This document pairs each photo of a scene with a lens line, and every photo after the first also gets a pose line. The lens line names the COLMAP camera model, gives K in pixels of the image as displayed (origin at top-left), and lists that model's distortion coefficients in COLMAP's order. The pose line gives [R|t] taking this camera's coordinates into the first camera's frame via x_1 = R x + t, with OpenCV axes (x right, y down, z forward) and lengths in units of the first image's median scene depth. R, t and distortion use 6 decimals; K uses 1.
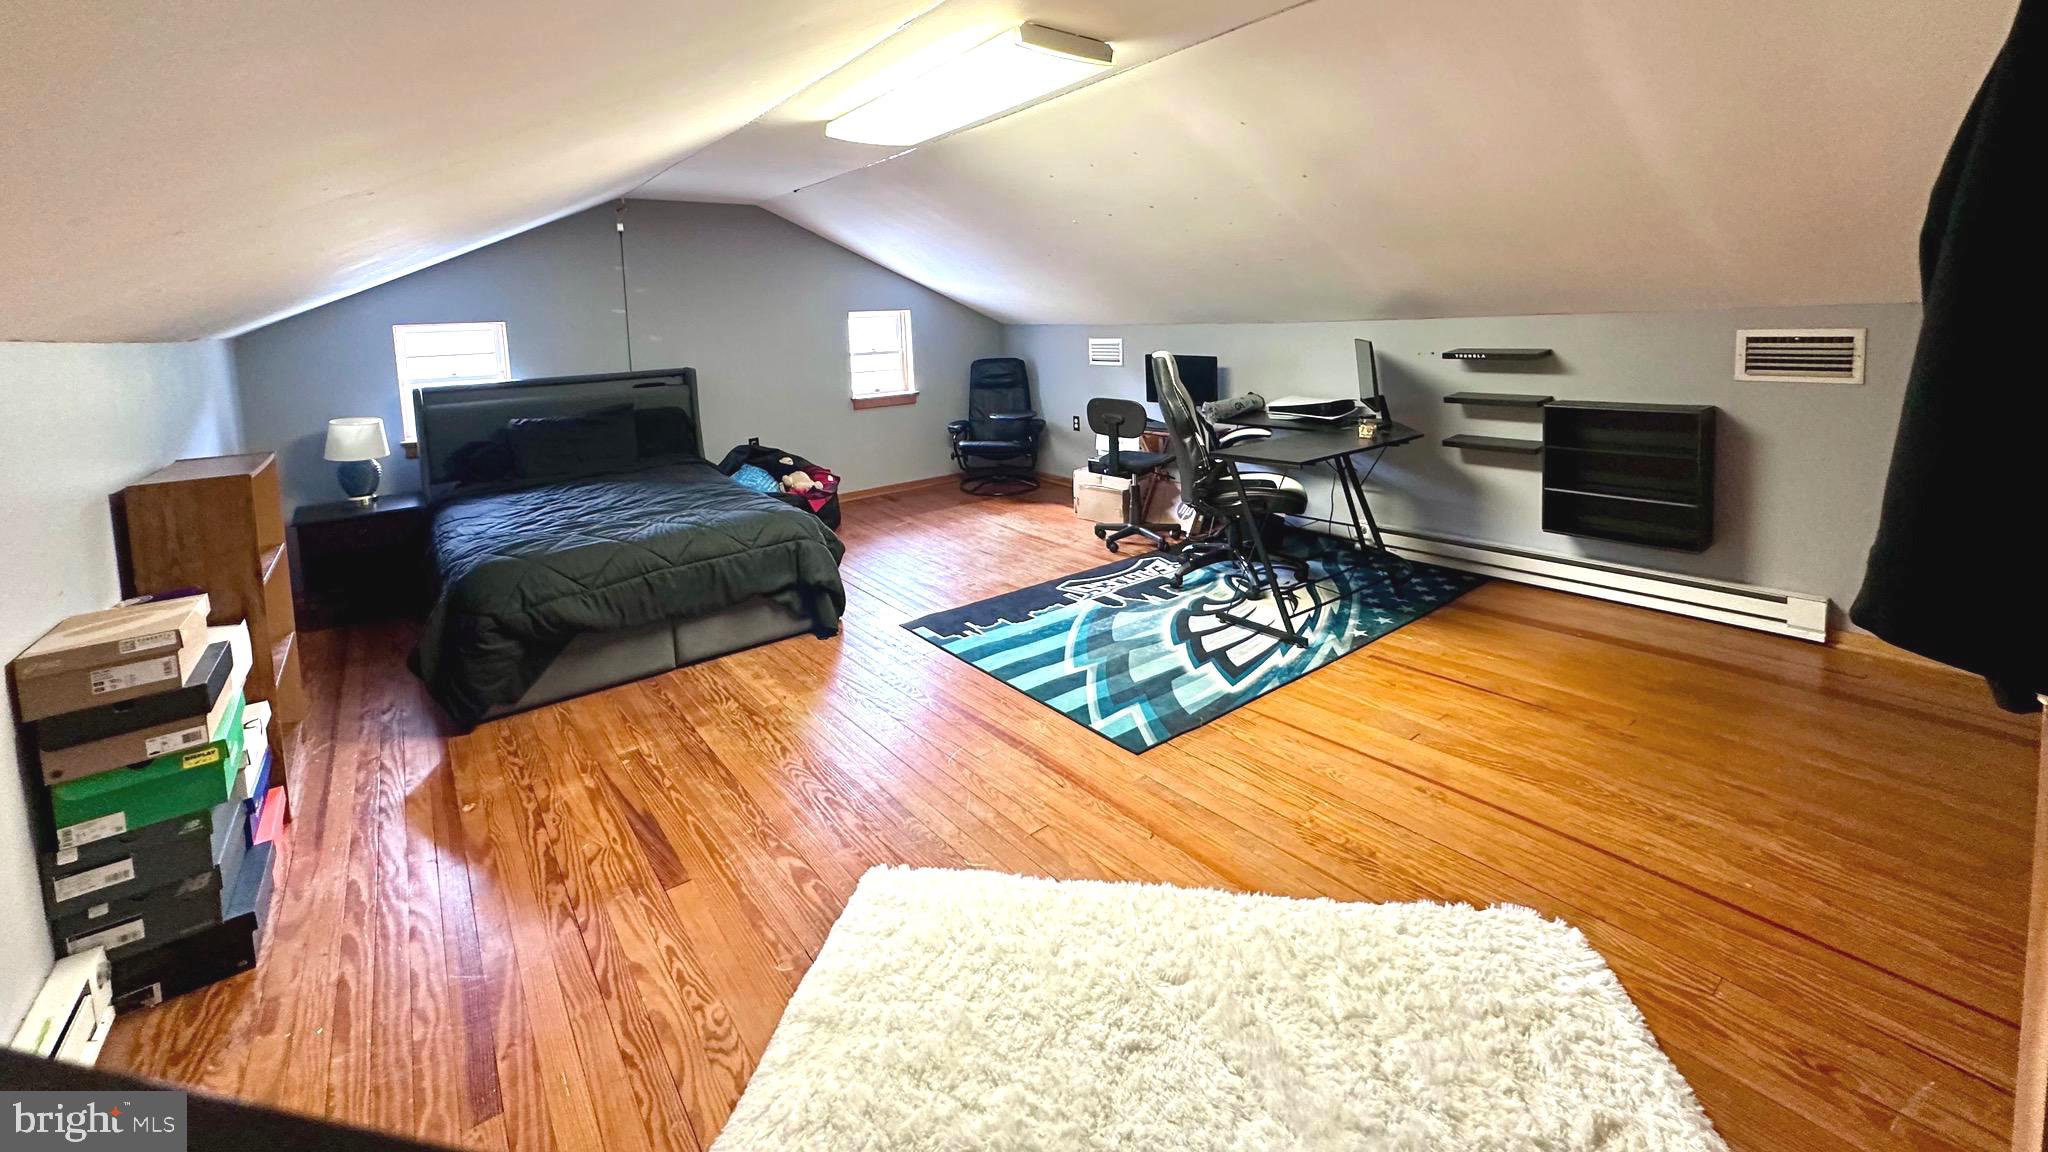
lens RADIAL K [[816.6, 0, 1021.5], [0, 816.6, 570.7], [0, 0, 1]] dist [-0.003339, -0.000007]
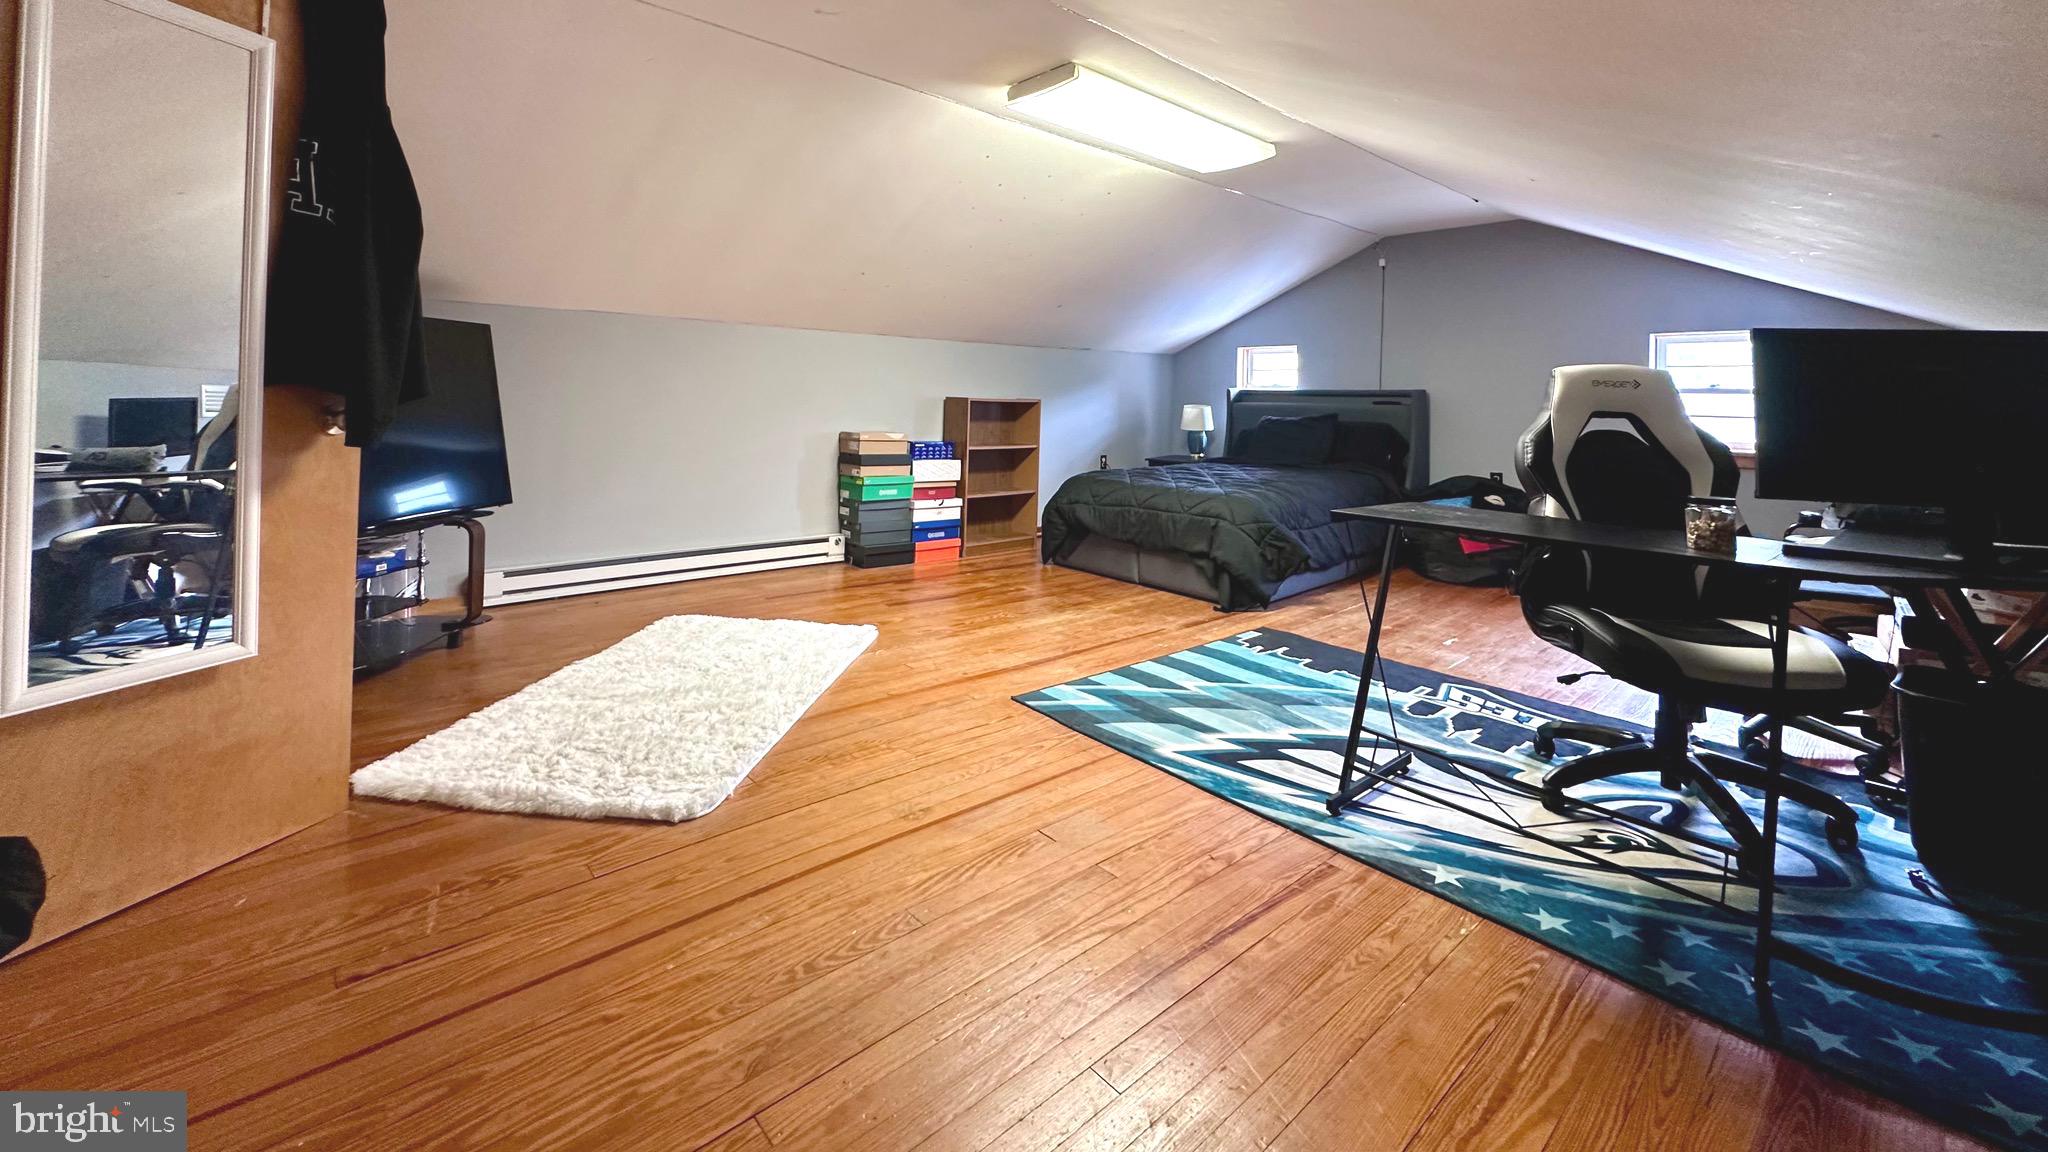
lens RADIAL K [[816.6, 0, 1021.5], [0, 816.6, 570.7], [0, 0, 1]] dist [-0.003339, -0.000007]
pose [[0.041614, 0.248389, -0.967766, 0.875547], [-0.318845, 0.921262, 0.222743, -0.140715], [0.946893, 0.299299, 0.117535, 0.616122]]
